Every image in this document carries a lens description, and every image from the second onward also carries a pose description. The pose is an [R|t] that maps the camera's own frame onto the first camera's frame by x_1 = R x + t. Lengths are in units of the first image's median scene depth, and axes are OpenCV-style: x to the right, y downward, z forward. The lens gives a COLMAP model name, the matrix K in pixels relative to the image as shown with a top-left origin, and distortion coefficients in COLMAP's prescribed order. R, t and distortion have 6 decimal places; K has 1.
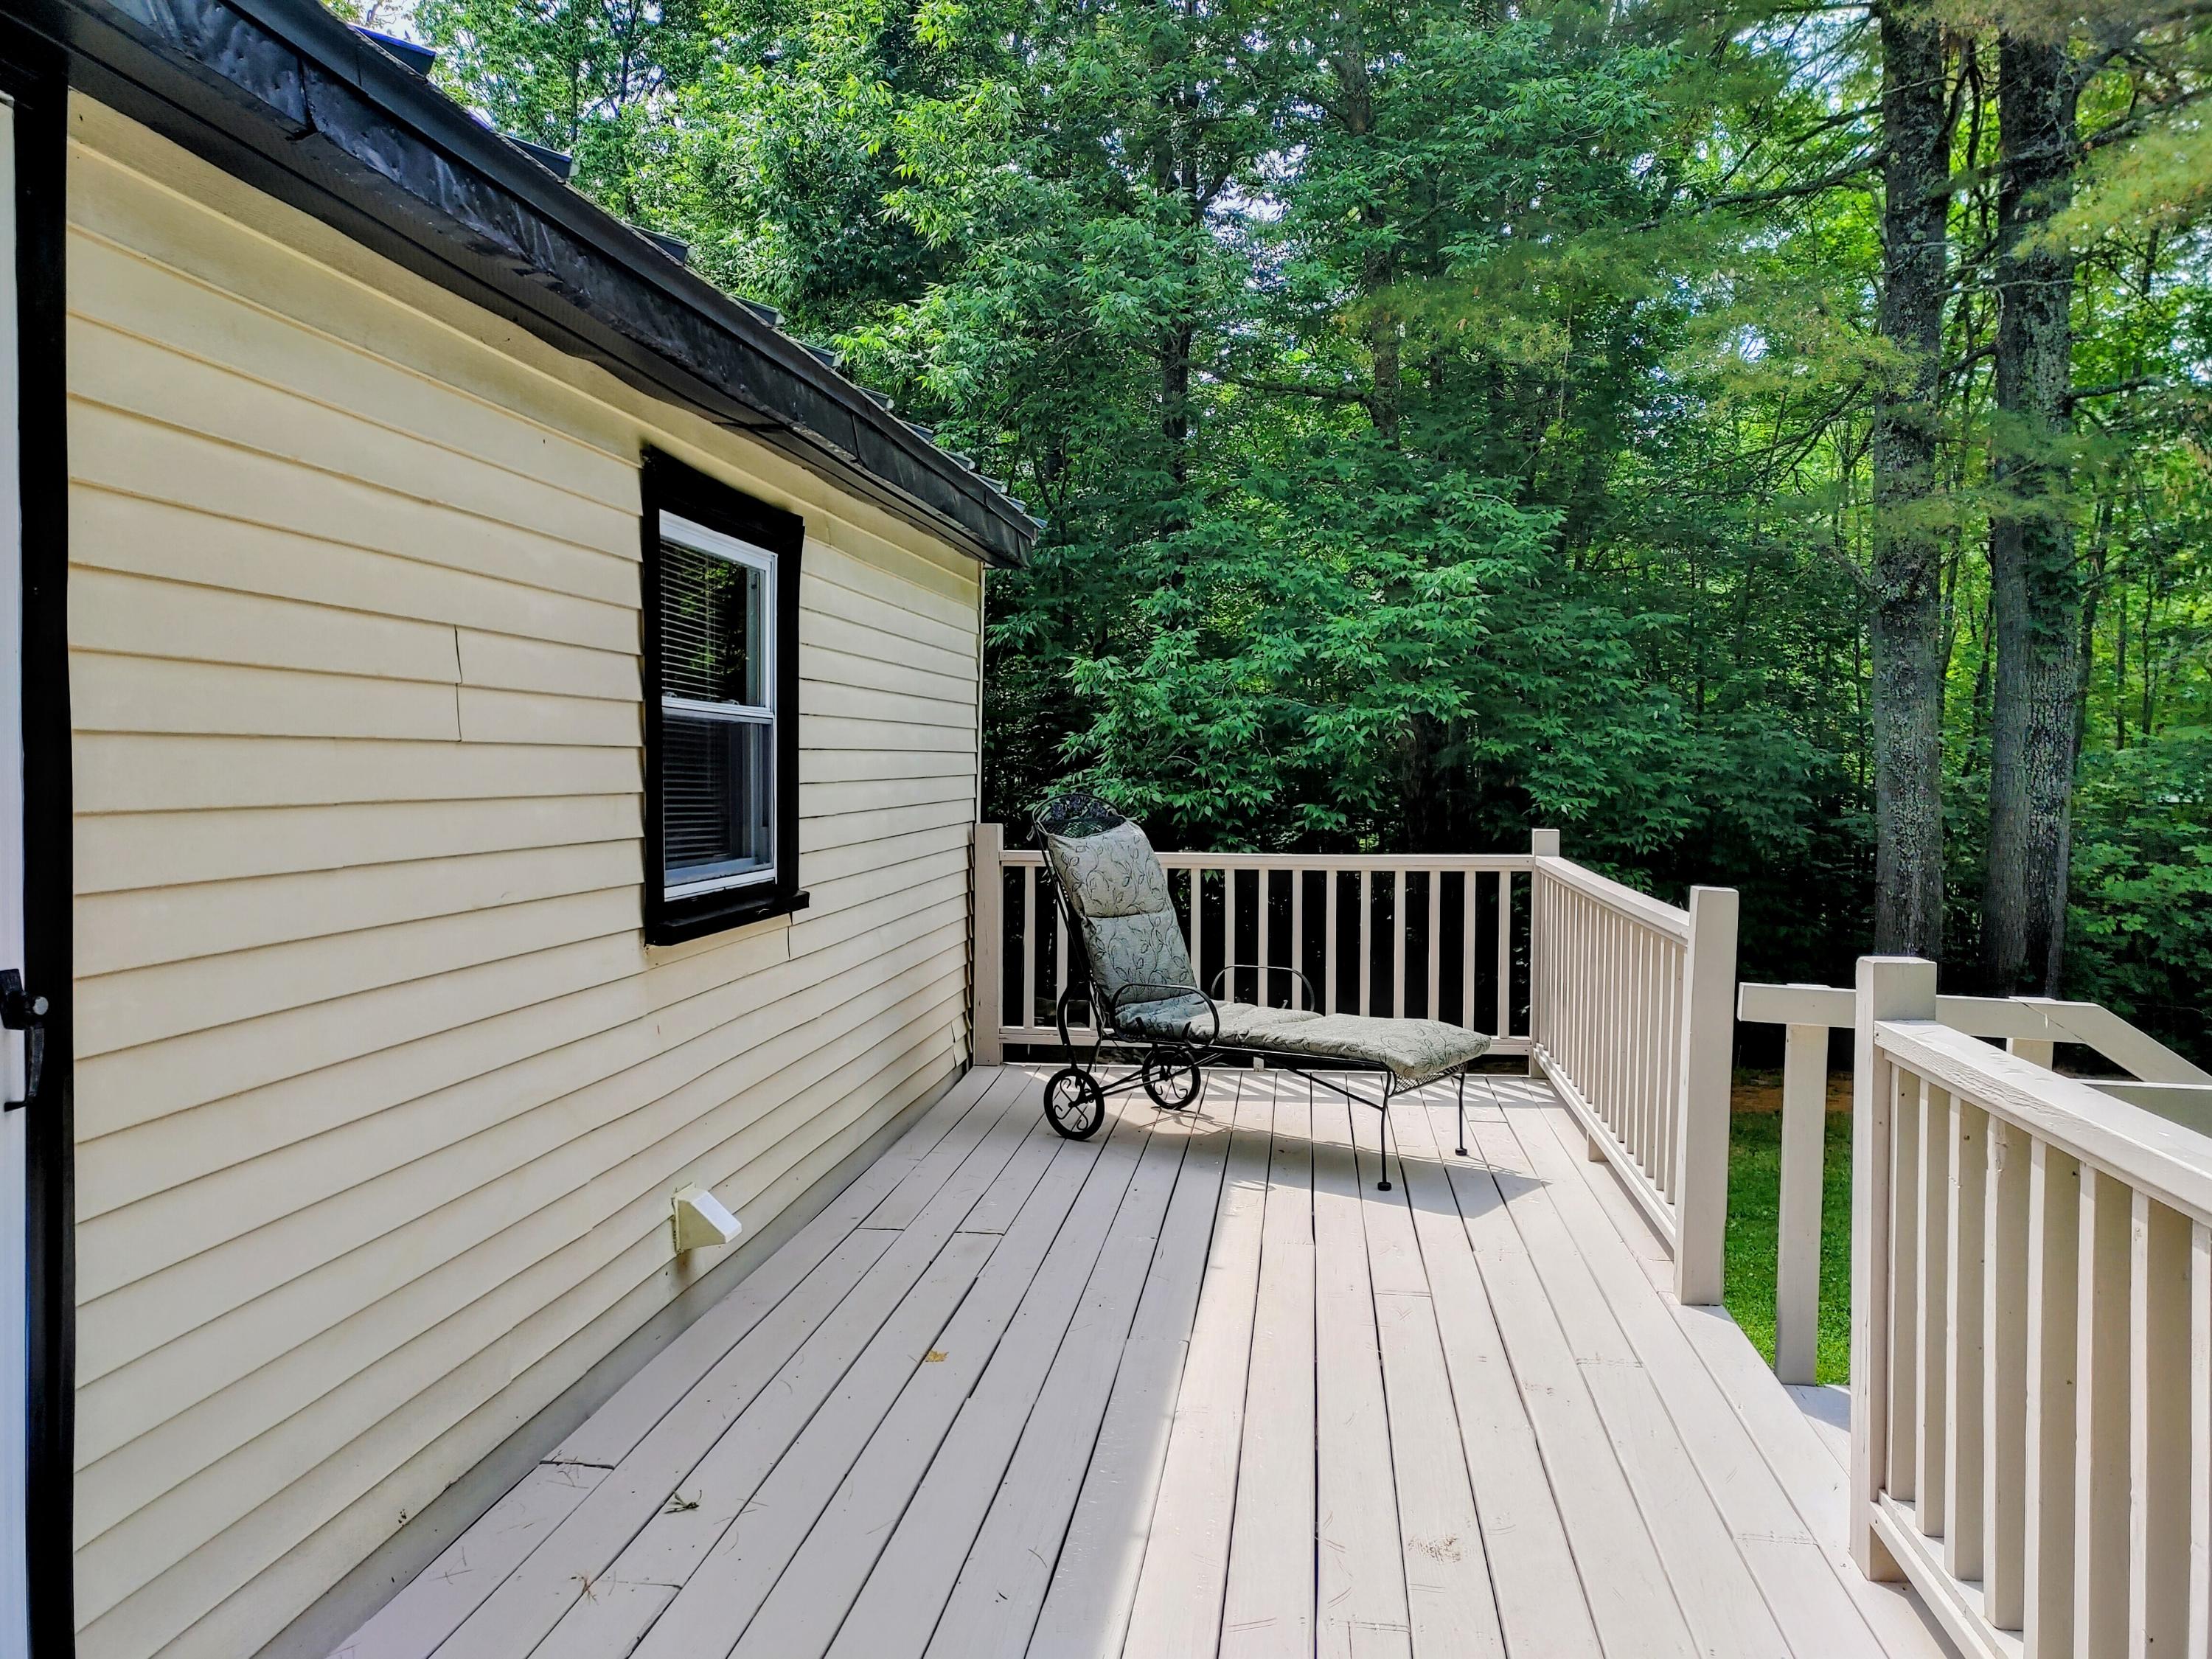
lens RADIAL K [[1659.3, 0, 1105.7], [0, 1659.3, 825.6], [0, 0, 1]] dist [-0.014917, -0.004372]
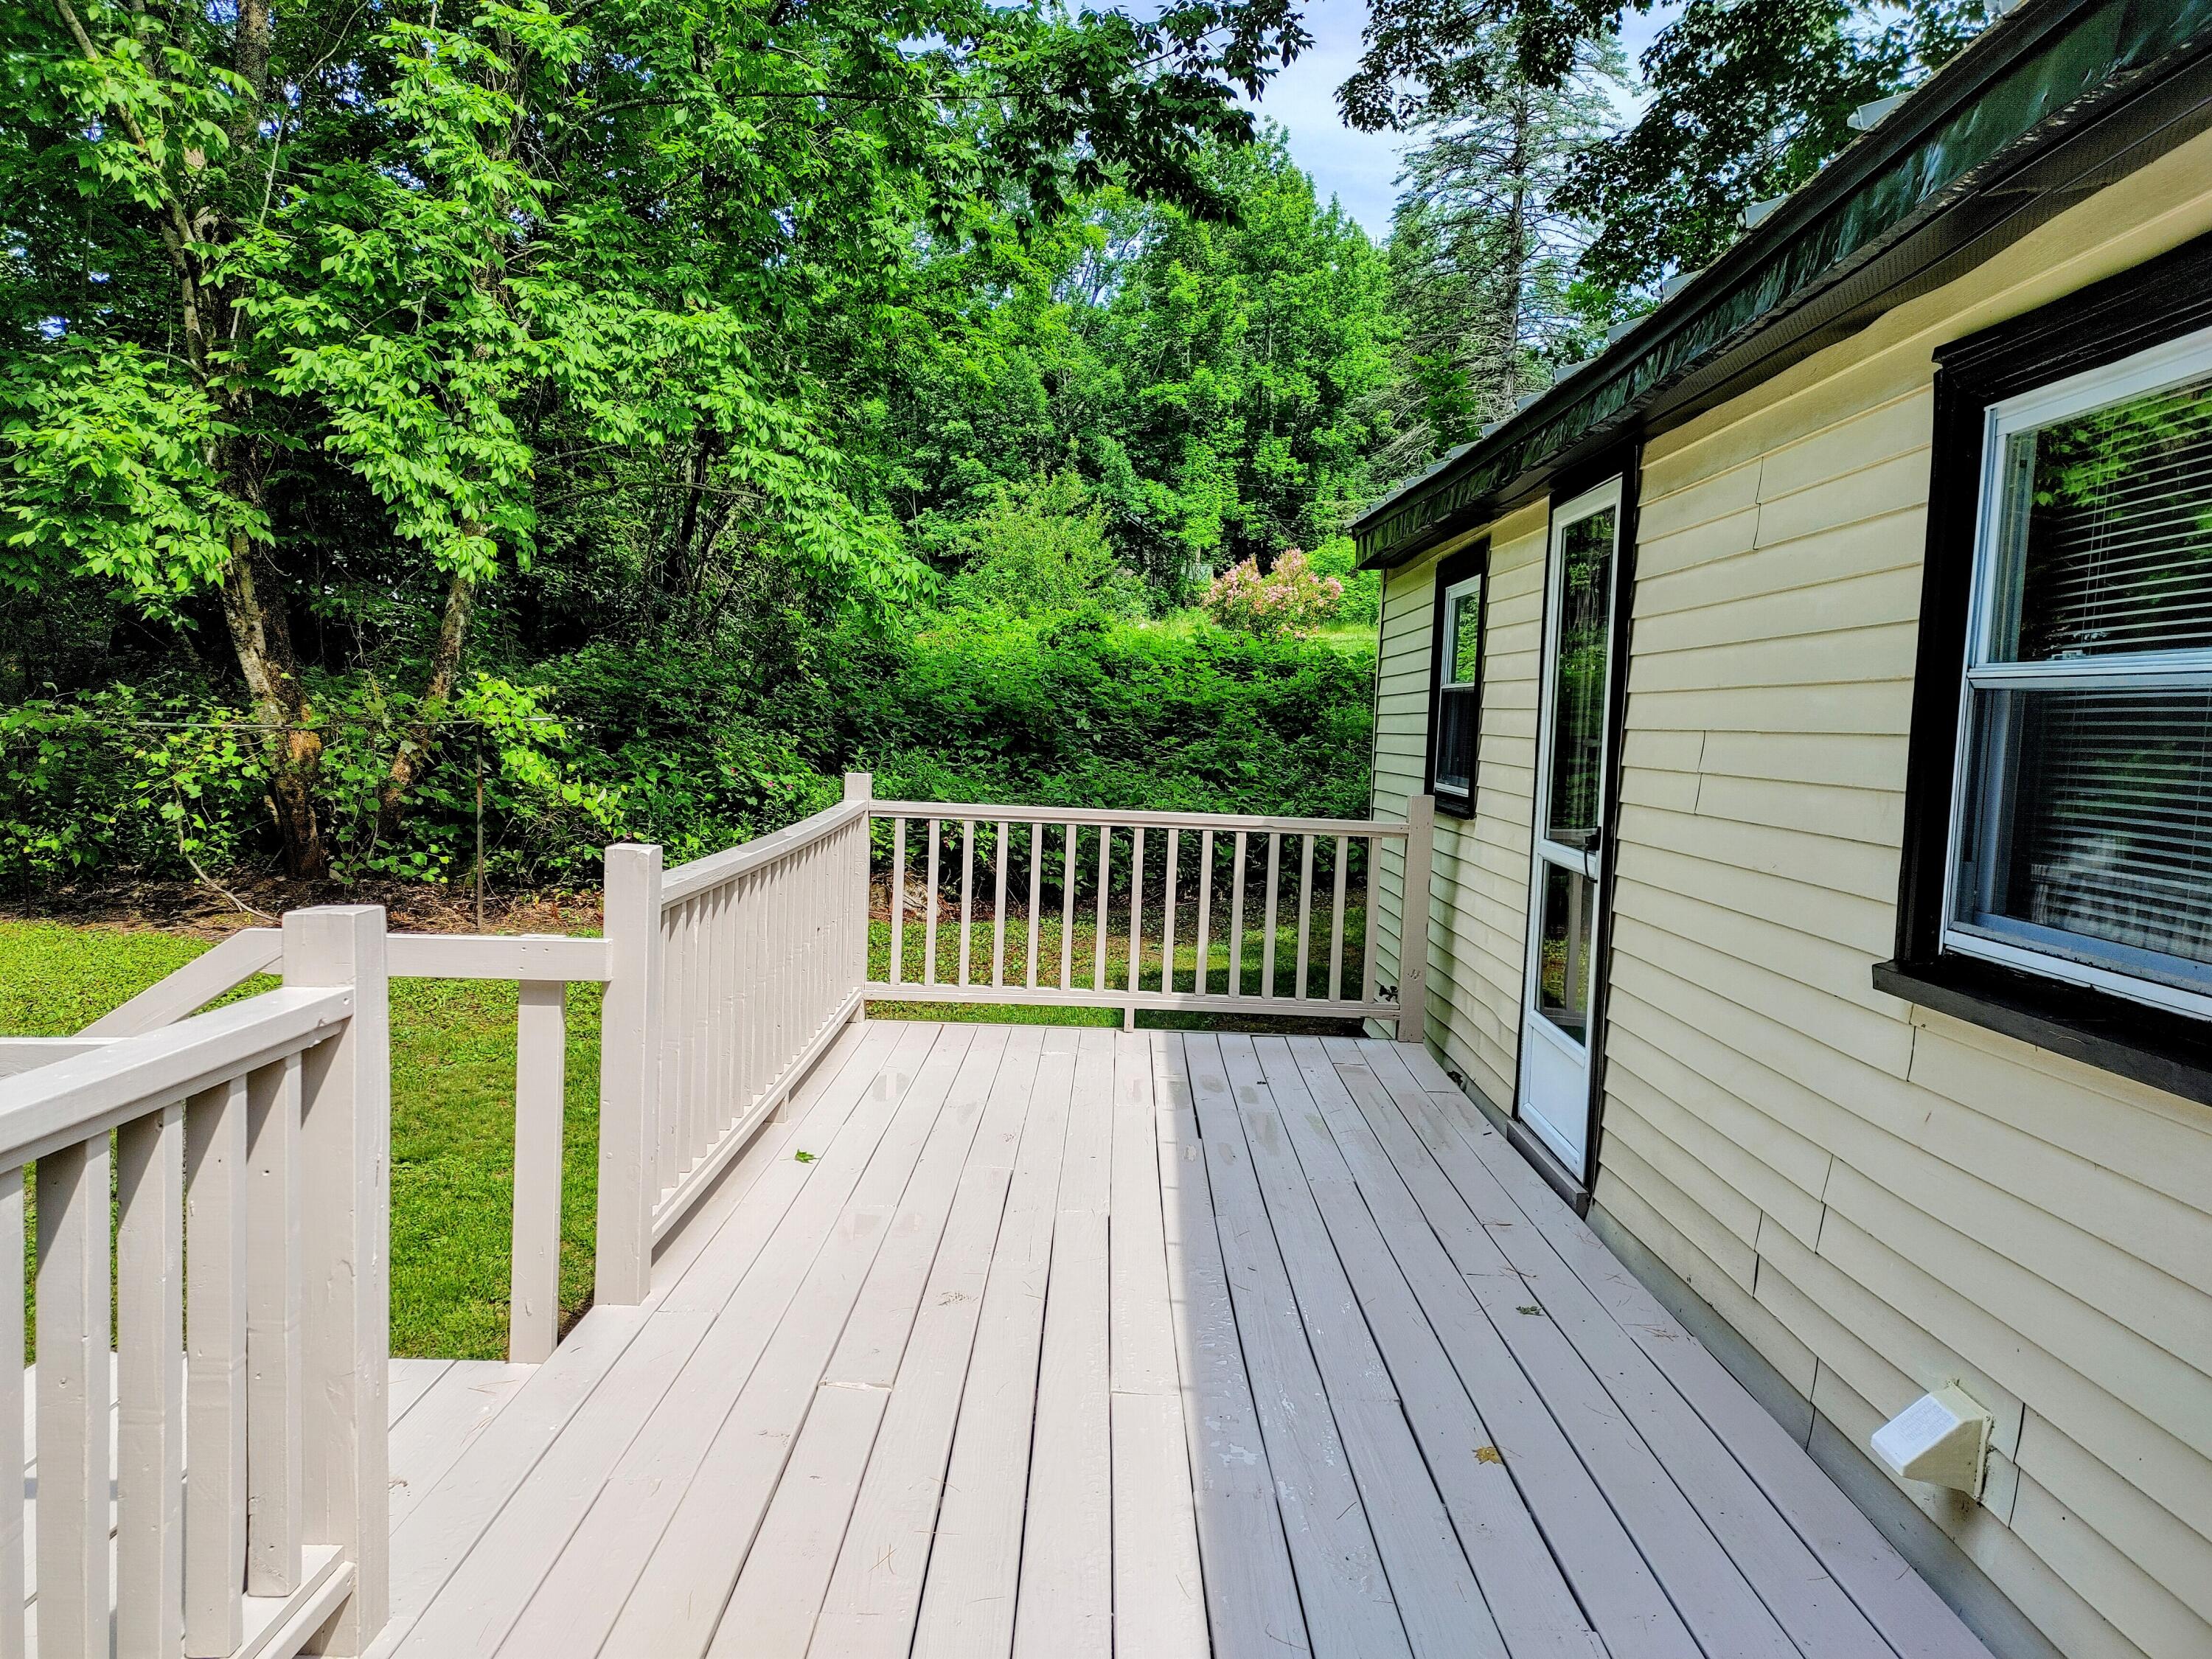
lens RADIAL K [[1659.3, 0, 1105.5], [0, 1659.3, 833.3], [0, 0, 1]] dist [-0.014917, -0.004372]
pose [[-0.991258, -0.035380, -0.127104, 0.241969], [-0.048995, 0.993196, 0.105646, -0.078575], [0.122502, 0.110950, -0.986247, 2.100575]]
